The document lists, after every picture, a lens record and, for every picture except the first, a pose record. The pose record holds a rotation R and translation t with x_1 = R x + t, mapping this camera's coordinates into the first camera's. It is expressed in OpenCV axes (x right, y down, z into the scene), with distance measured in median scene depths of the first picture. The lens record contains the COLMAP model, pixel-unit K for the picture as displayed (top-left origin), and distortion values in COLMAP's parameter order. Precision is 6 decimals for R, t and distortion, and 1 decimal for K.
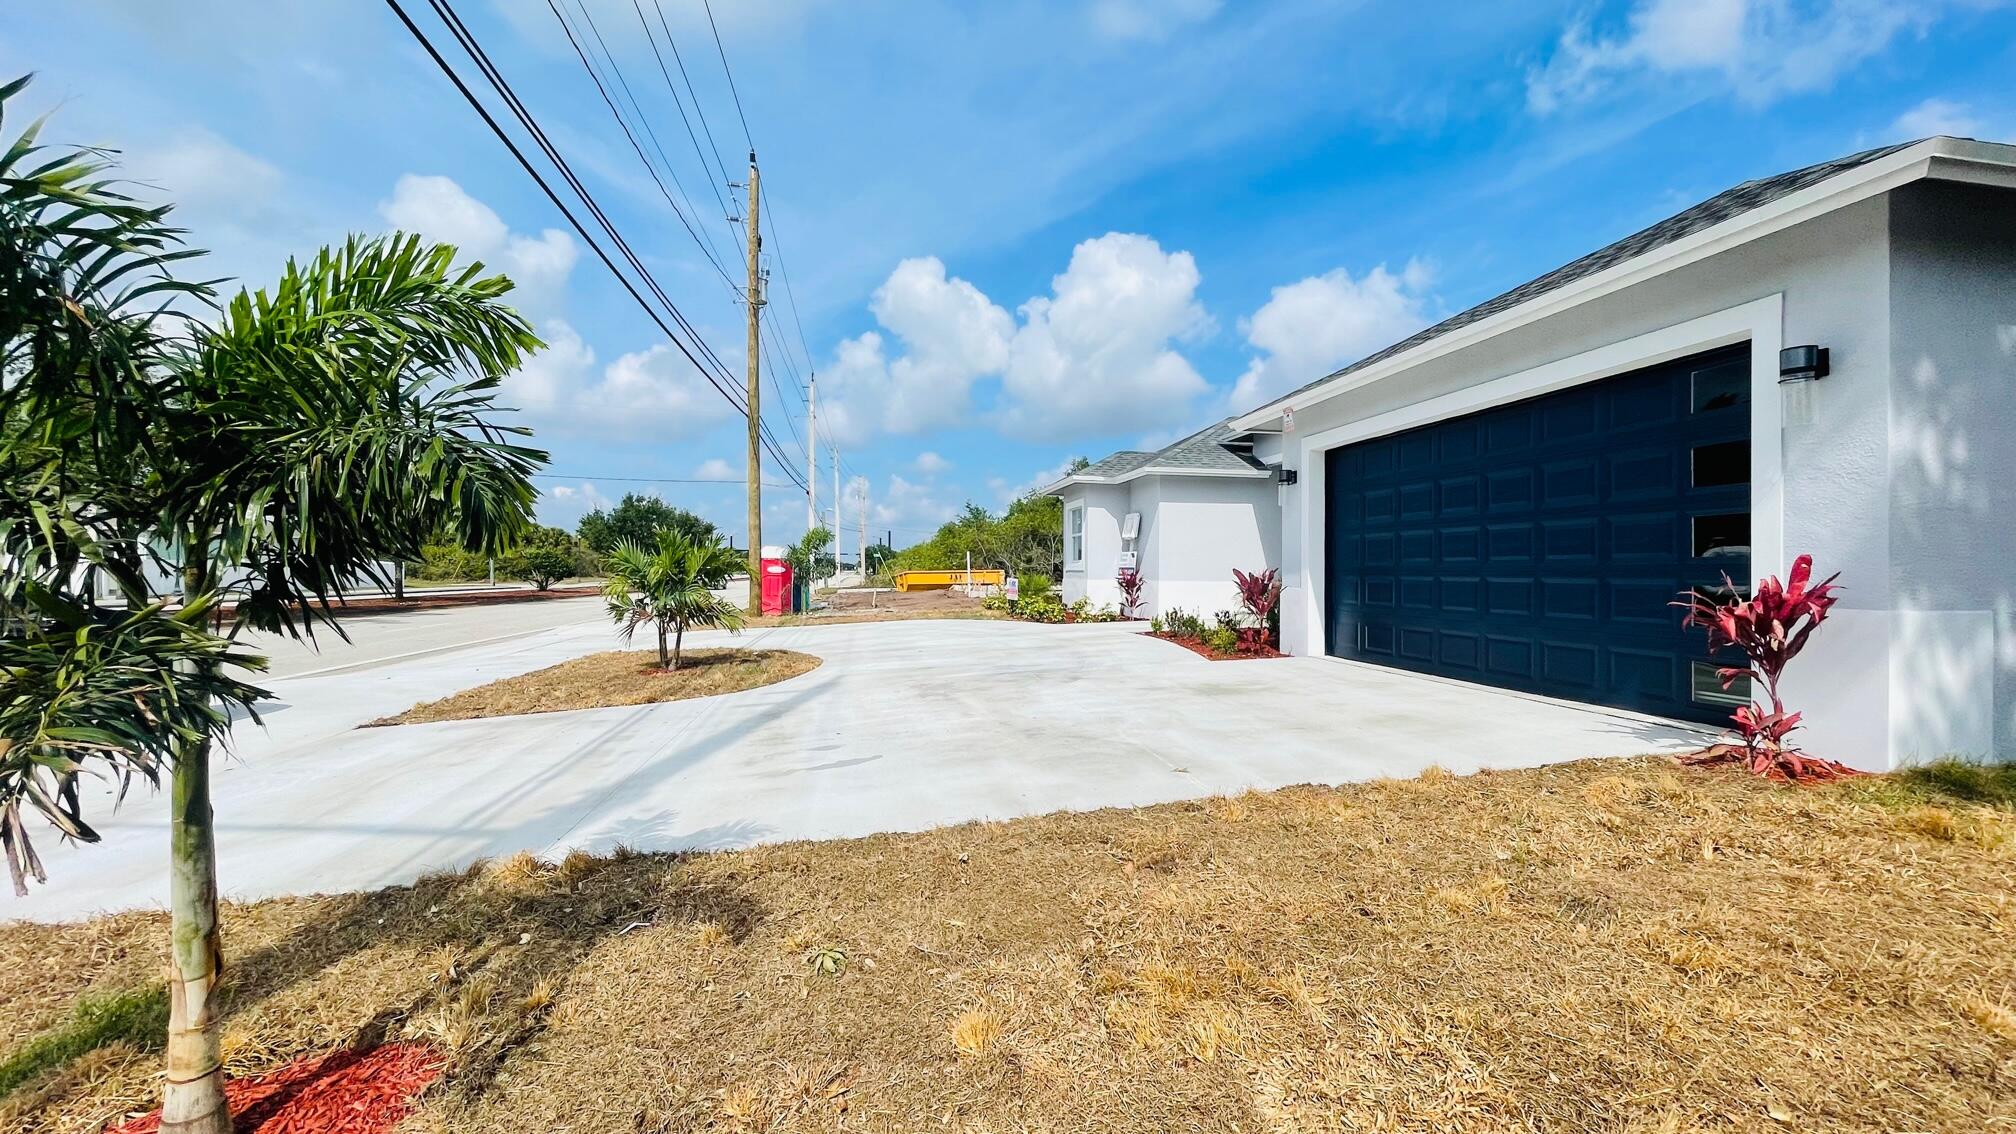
lens RADIAL K [[816.0, 0, 1010.8], [0, 816.0, 567.7], [0, 0, 1]] dist [-0.001167, 0.000428]
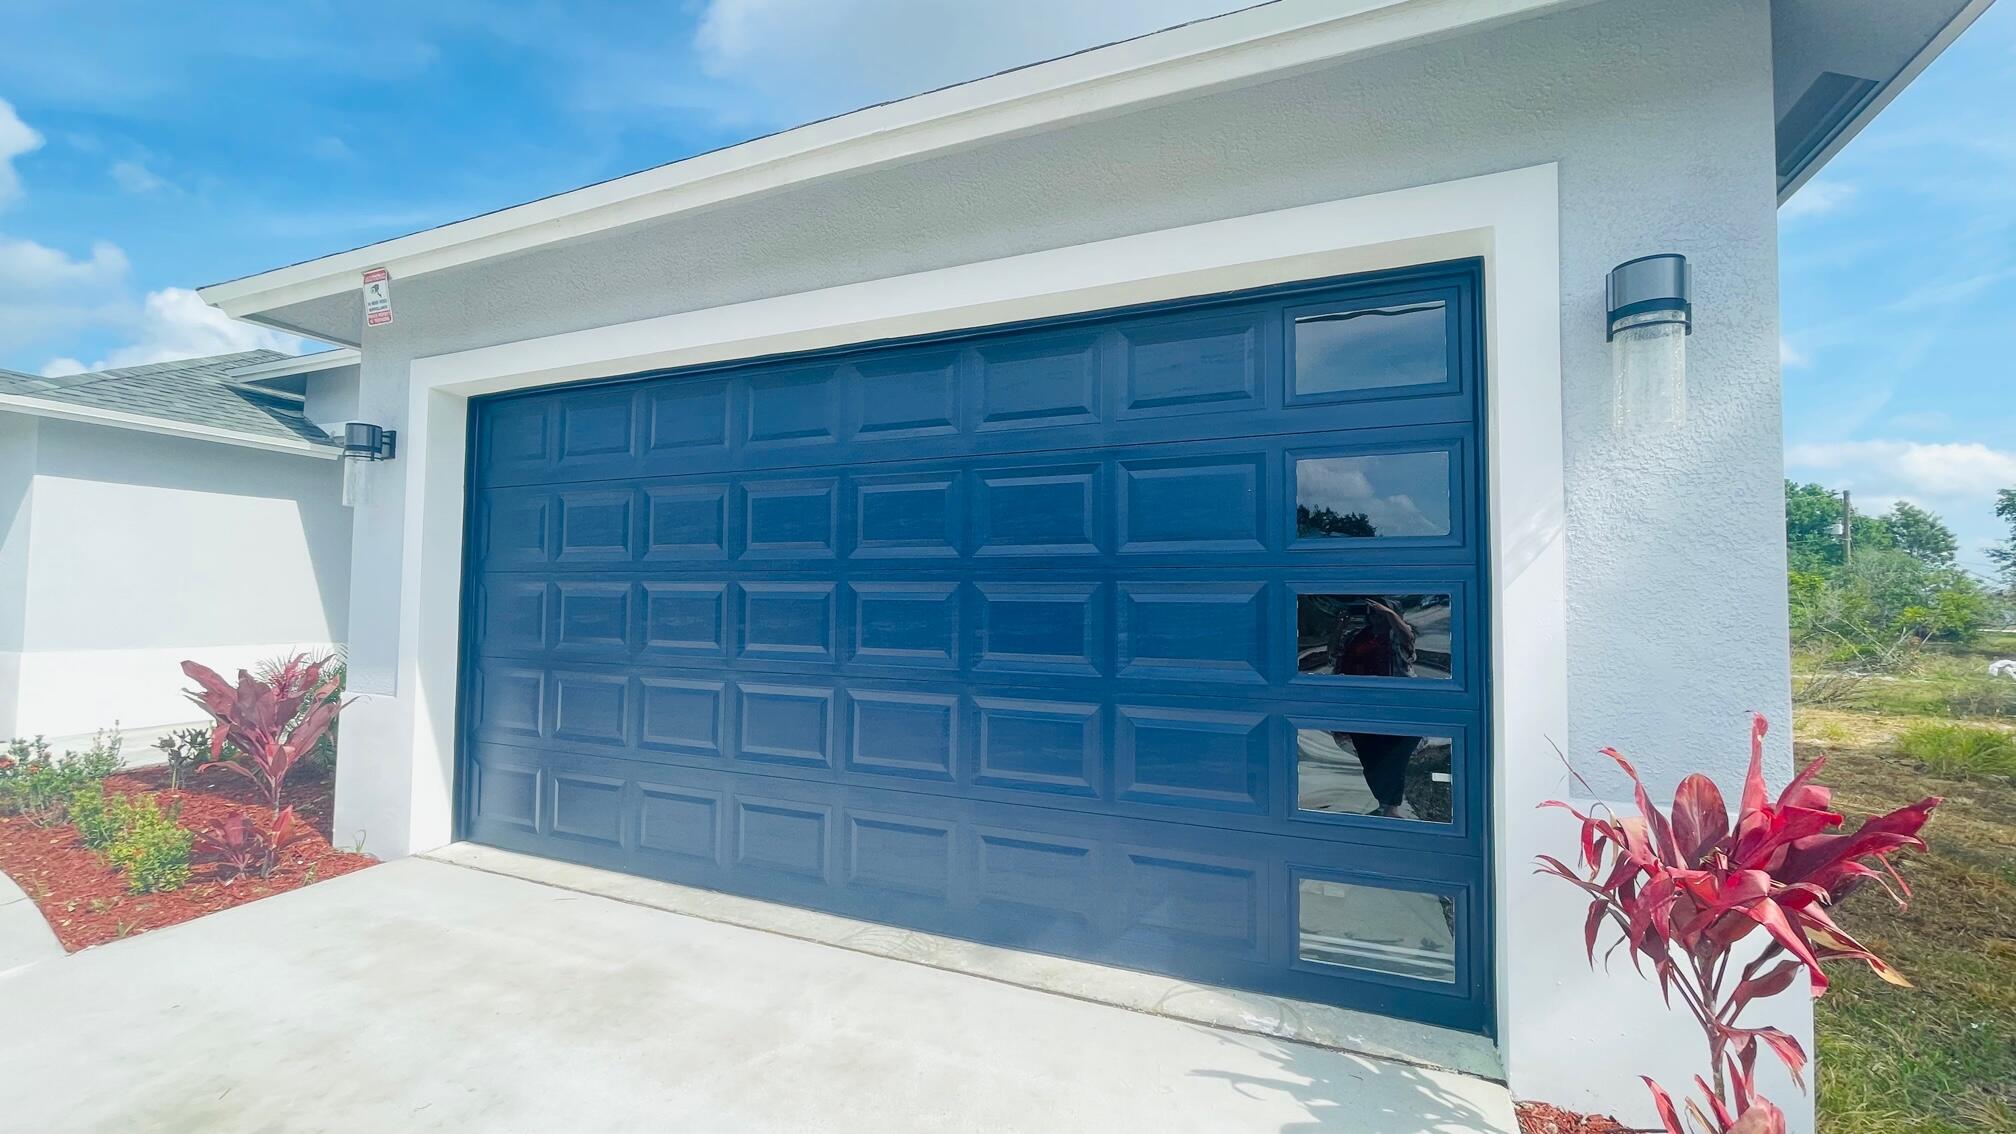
lens RADIAL K [[816.0, 0, 1010.8], [0, 816.0, 567.7], [0, 0, 1]] dist [-0.001167, 0.000428]
pose [[0.554422, 0.040254, 0.831262, 0.172212], [-0.010284, 0.999085, -0.041522, -0.029890], [-0.832172, 0.014472, 0.554328, 0.481674]]
